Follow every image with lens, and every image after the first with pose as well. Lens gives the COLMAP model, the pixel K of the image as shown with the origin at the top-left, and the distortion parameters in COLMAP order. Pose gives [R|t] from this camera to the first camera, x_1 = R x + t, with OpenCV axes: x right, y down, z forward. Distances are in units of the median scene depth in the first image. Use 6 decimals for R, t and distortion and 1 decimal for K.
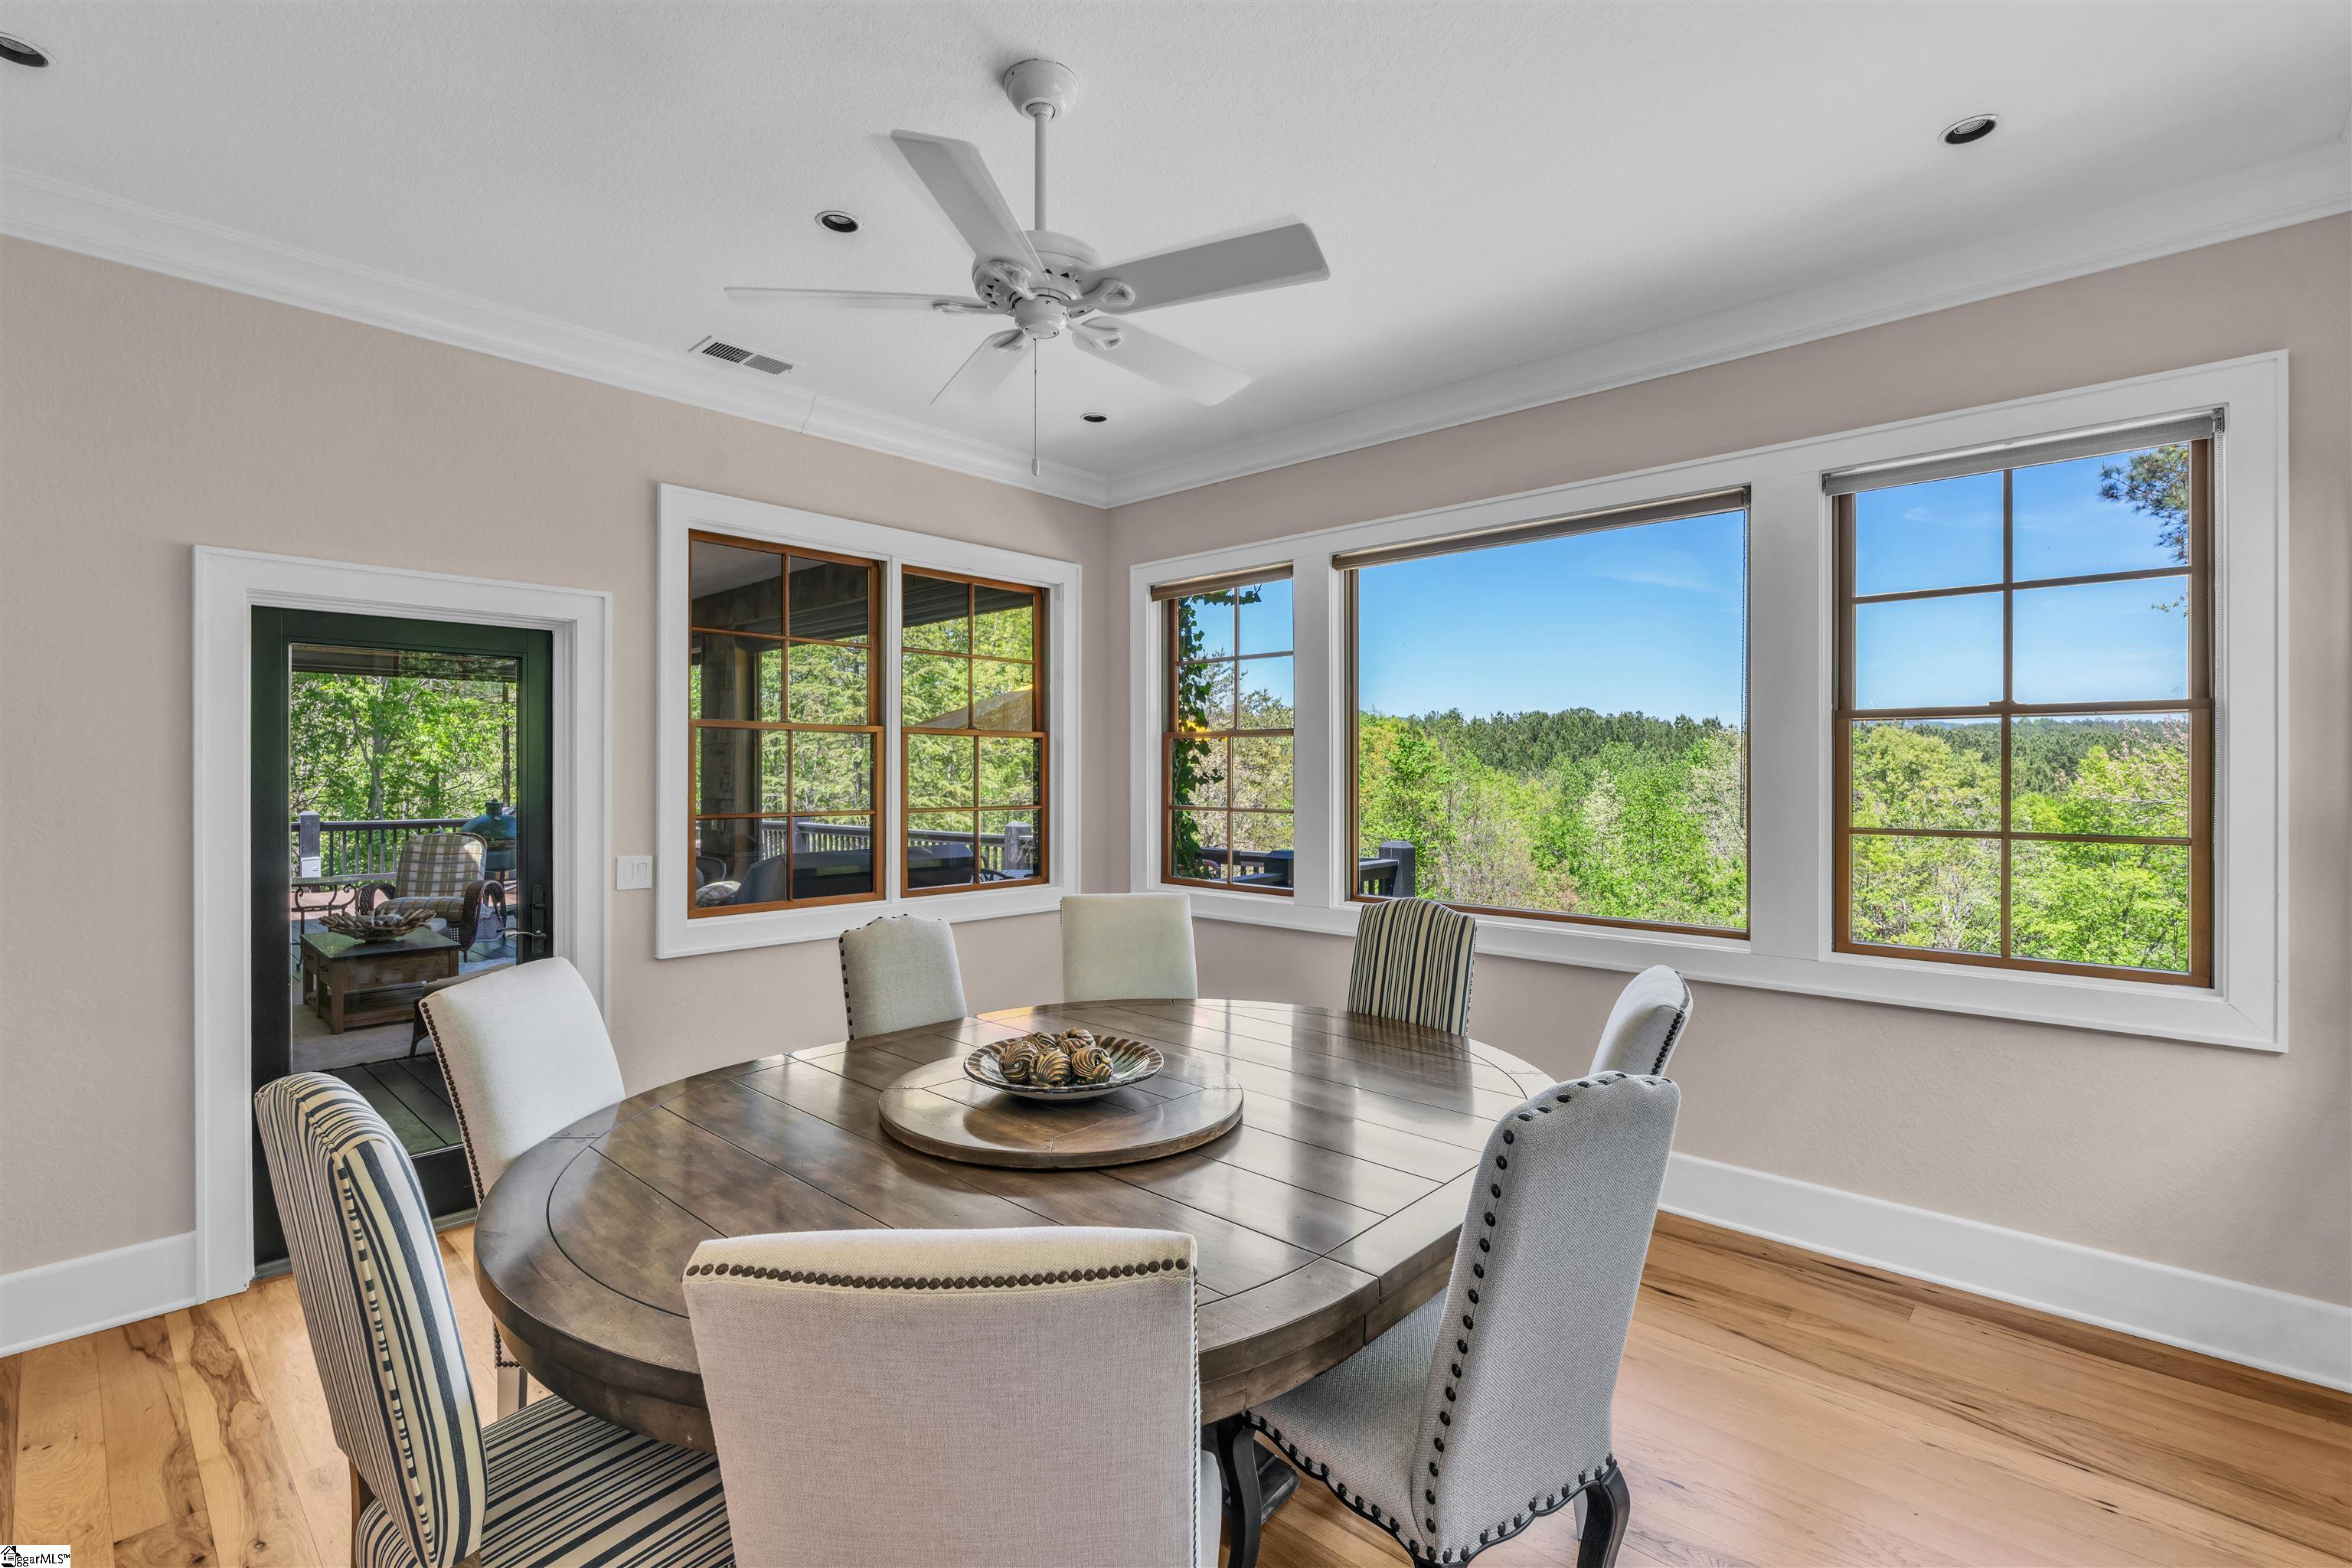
lens RADIAL K [[1016.2, 0, 1172.8], [0, 1016.2, 781.2], [0, 0, 1]] dist [-0.016813, 0.000576]
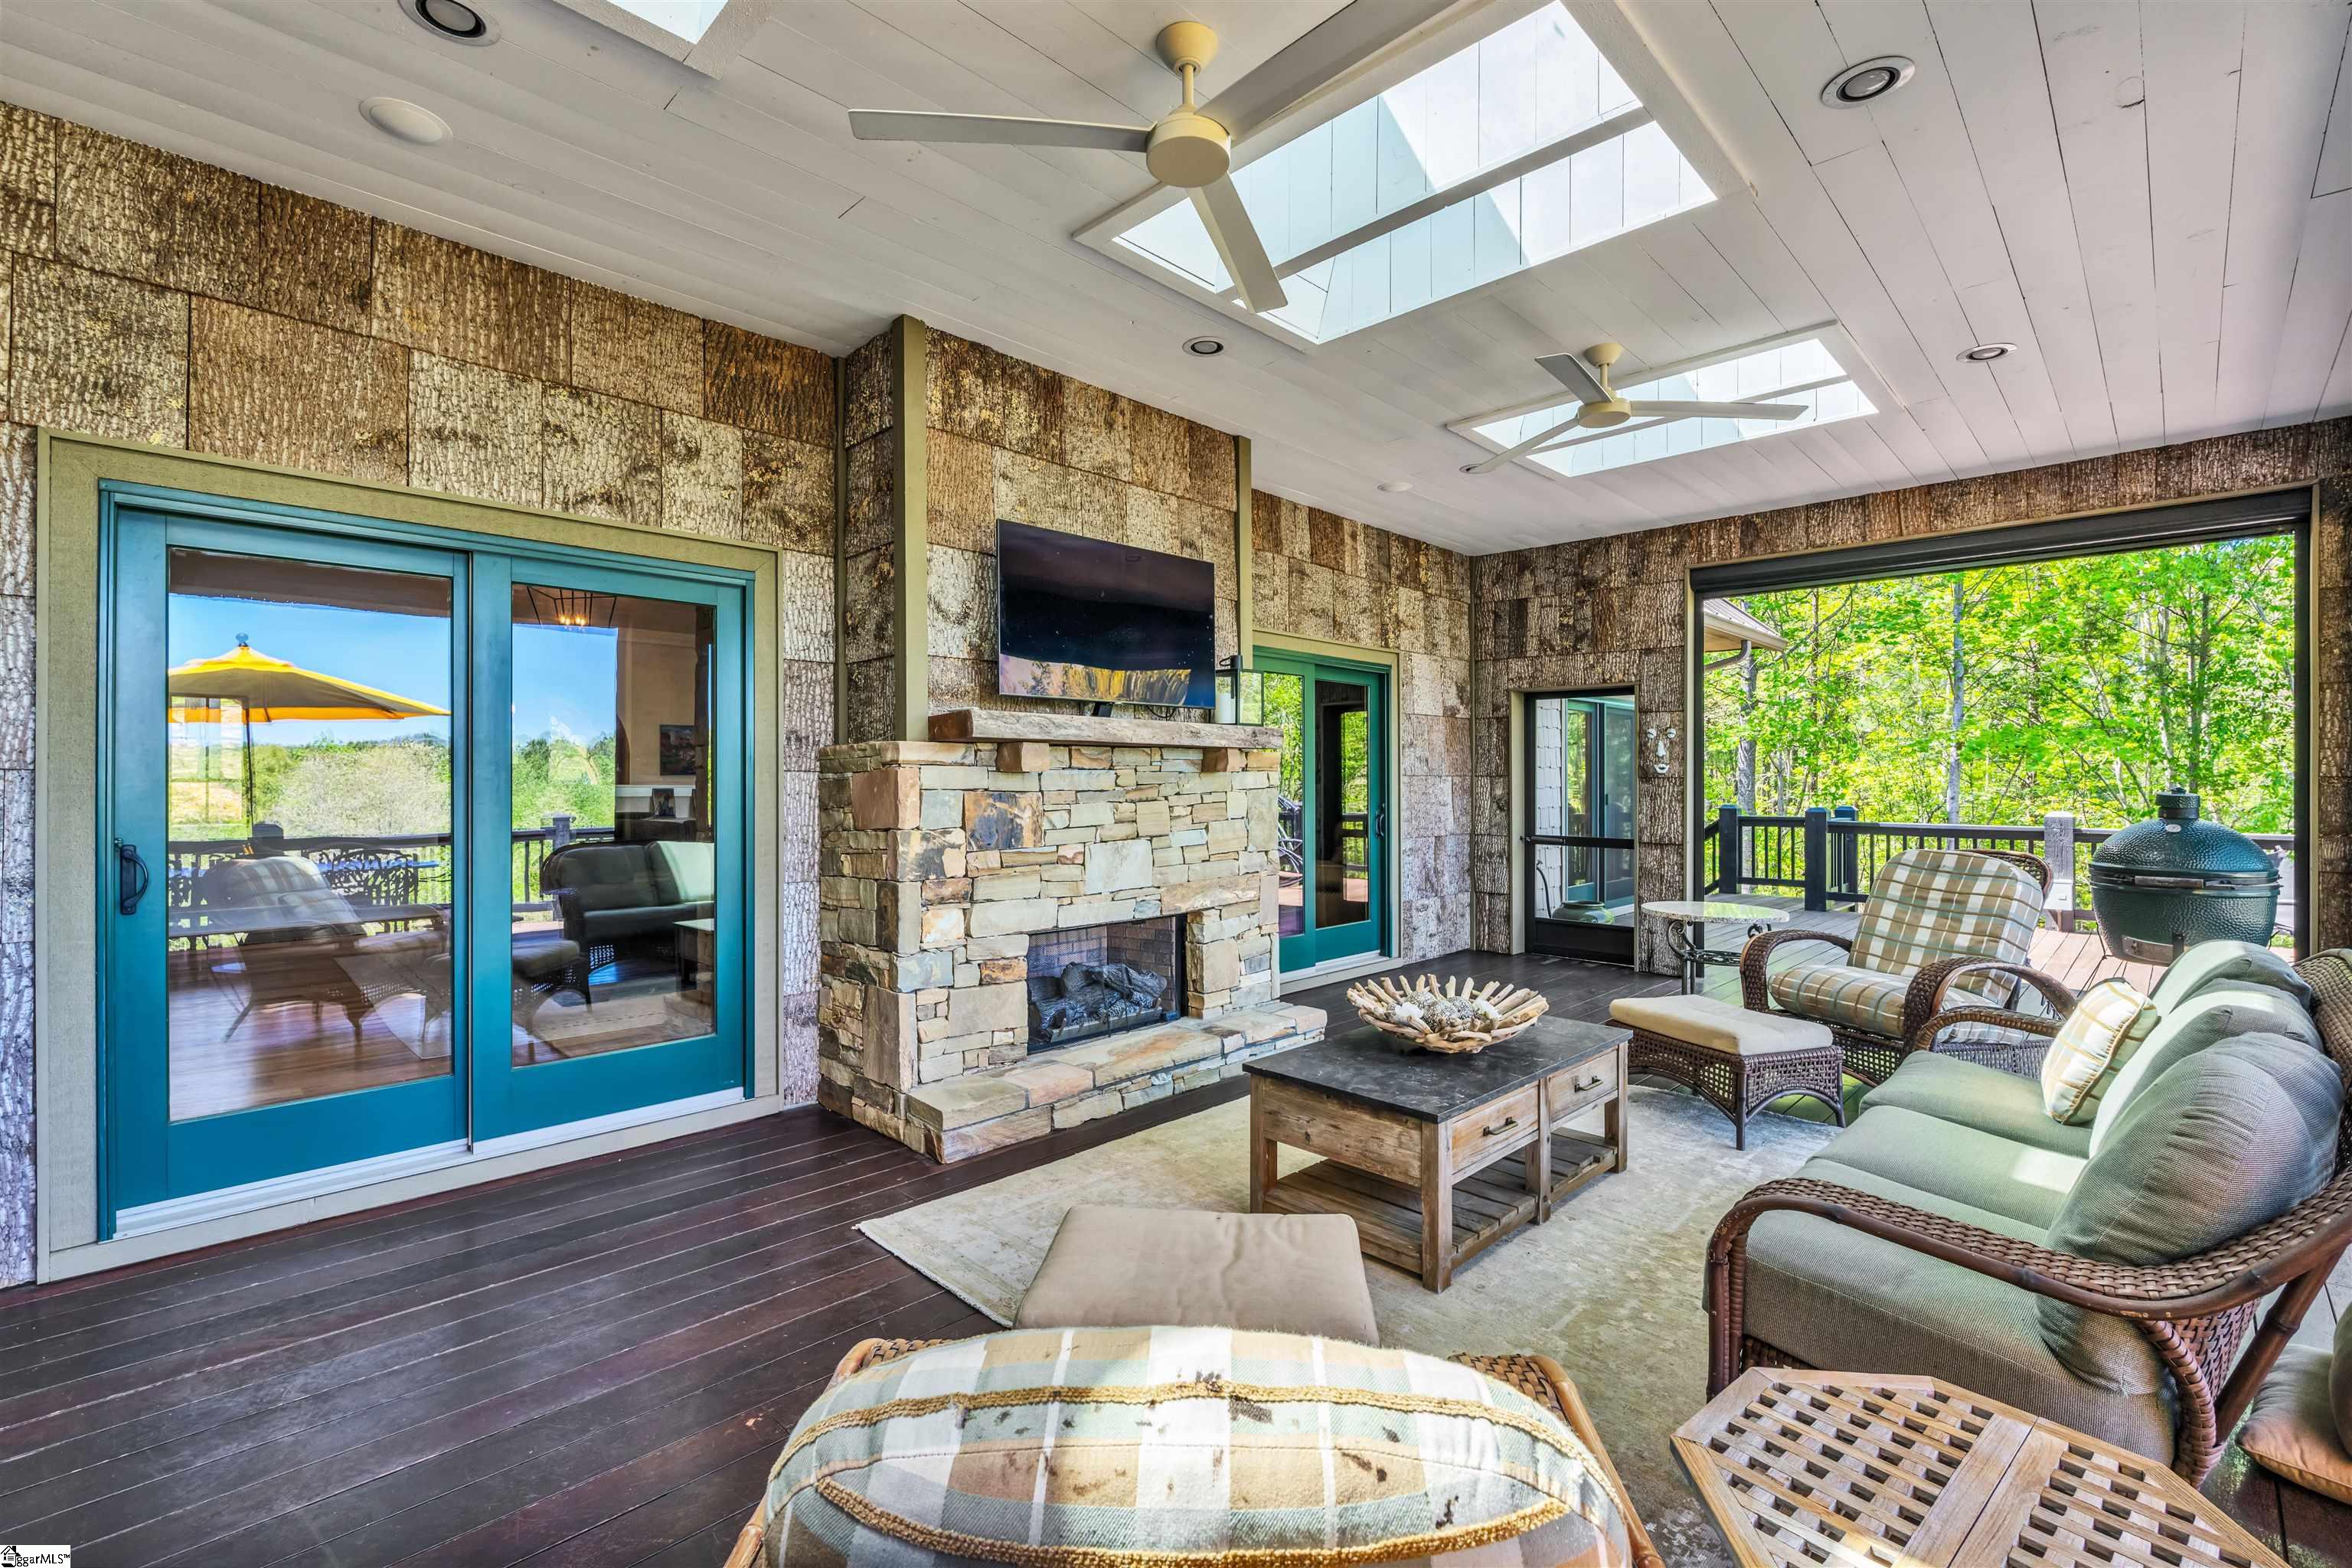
lens RADIAL K [[1016.2, 0, 1172.8], [0, 1016.2, 781.2], [0, 0, 1]] dist [-0.016813, 0.000576]
pose [[-0.056300, -0.000063, -0.998414, -0.213742], [-0.010246, 0.999947, 0.000515, 0.022417], [0.998361, 0.010258, -0.056298, 0.649448]]
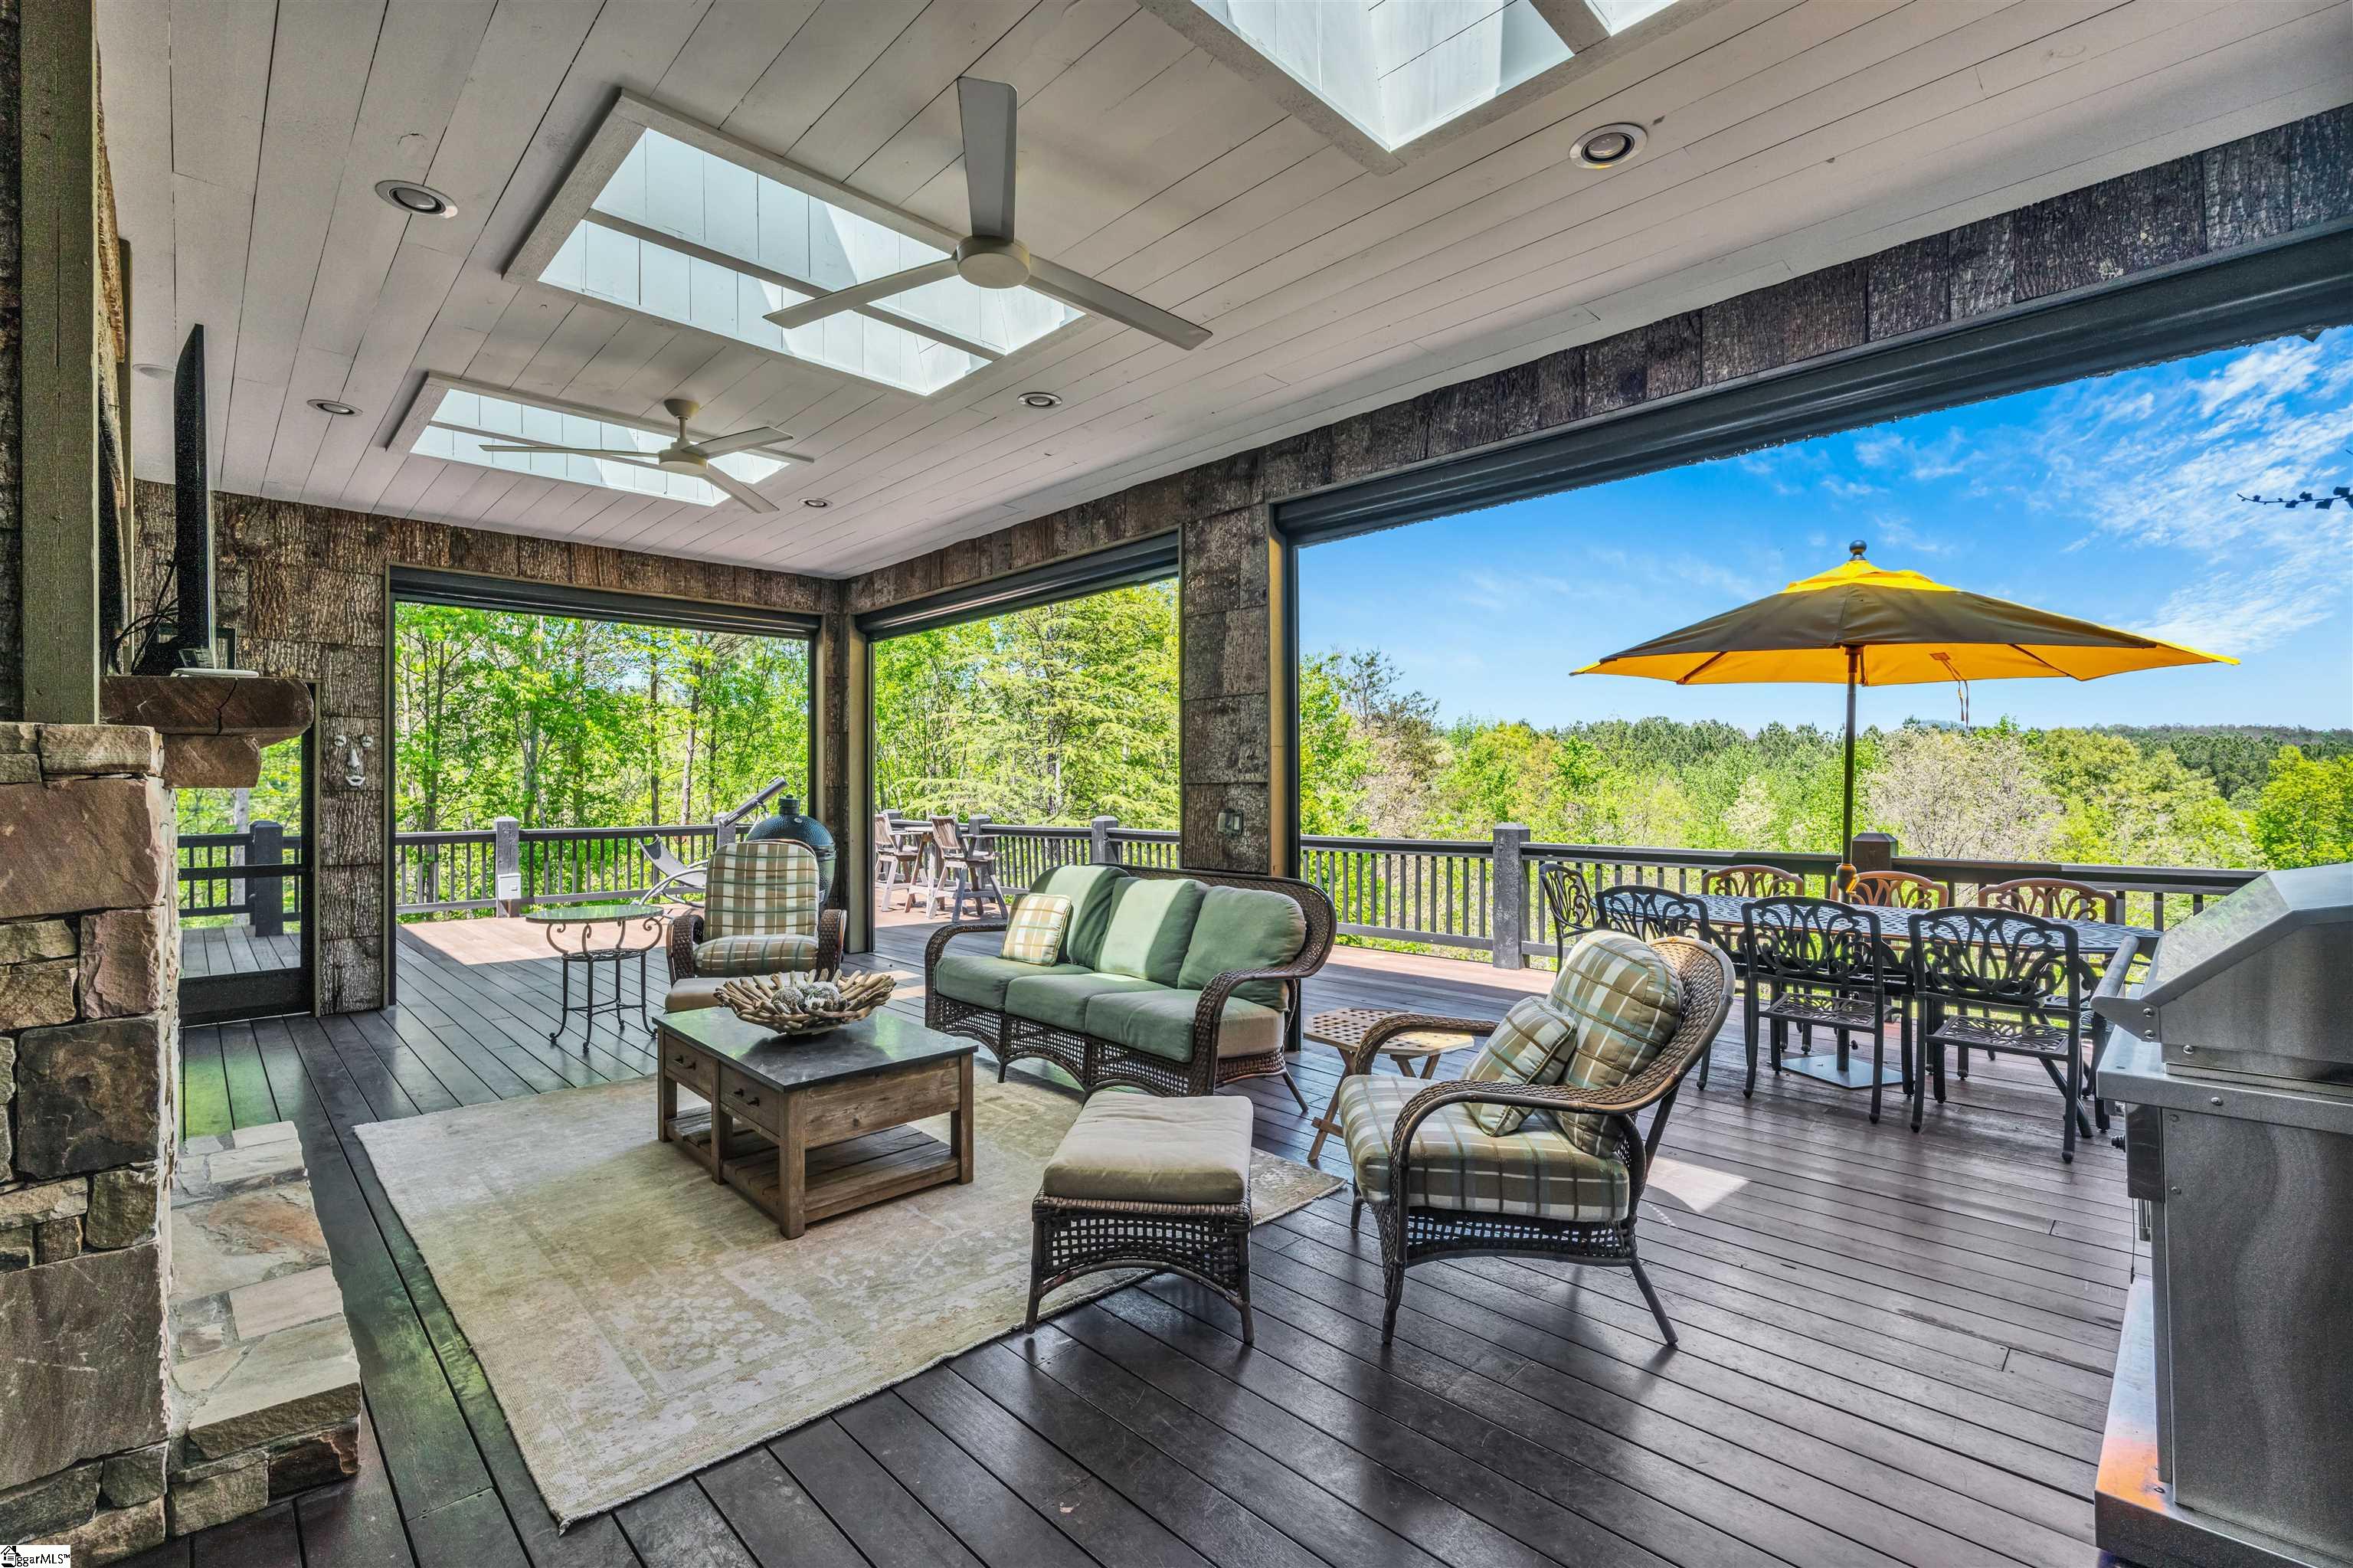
lens RADIAL K [[1016.7, 0, 1173.3], [0, 1016.7, 781.2], [0, 0, 1]] dist [-0.016813, 0.000576]
pose [[0.997722, -0.007693, -0.067017, -0.401435], [0.006847, 0.999894, -0.012846, 0.022379], [0.067109, 0.012358, 0.997669, 0.333885]]
